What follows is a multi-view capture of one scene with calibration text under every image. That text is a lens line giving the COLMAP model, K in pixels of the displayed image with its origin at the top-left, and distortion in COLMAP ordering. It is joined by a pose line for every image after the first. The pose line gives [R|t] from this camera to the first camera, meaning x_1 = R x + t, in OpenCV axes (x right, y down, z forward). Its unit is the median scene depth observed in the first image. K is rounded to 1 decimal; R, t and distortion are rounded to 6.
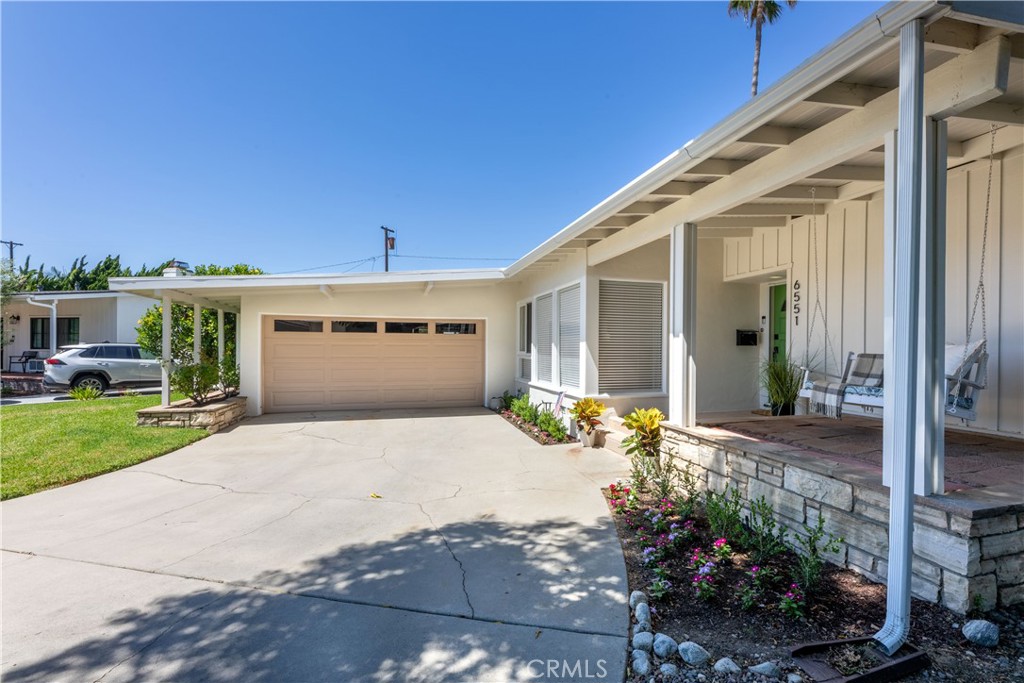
lens RADIAL K [[472.1, 0, 512.0], [0, 472.1, 341.5], [0, 0, 1]] dist [0.000093, -0.000020]
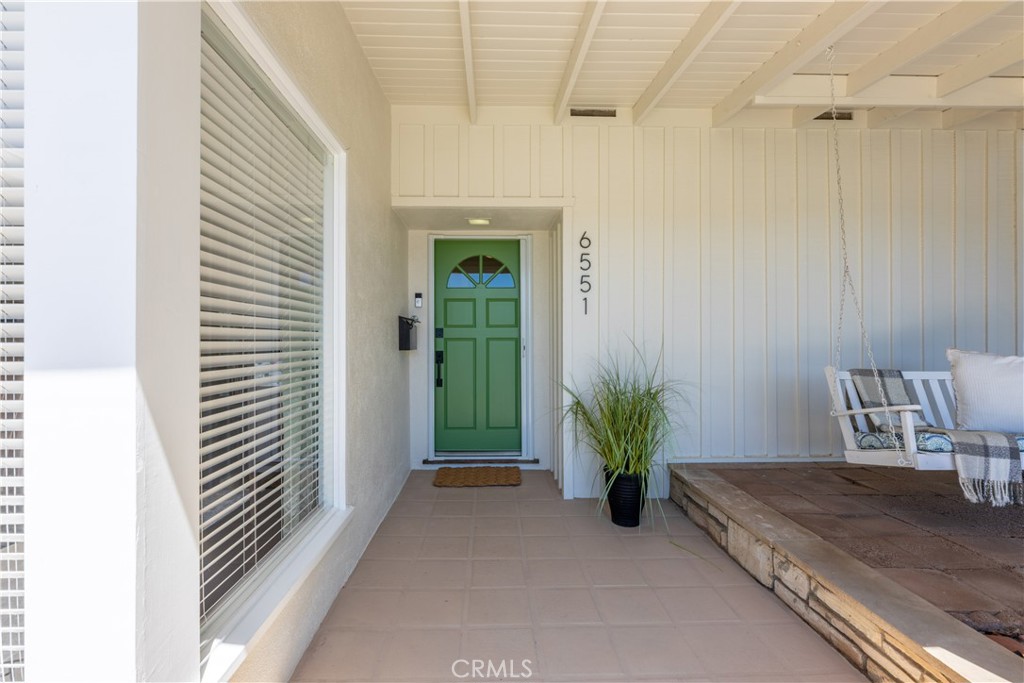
lens RADIAL K [[483.0, 0, 512.0], [0, 483.0, 341.5], [0, 0, 1]] dist [0.000921, 0.000173]
pose [[0.238668, -0.002930, 0.971097, 0.035975], [-0.013522, 0.999888, 0.006340, -0.004522], [-0.971007, -0.014645, 0.238601, 0.825258]]
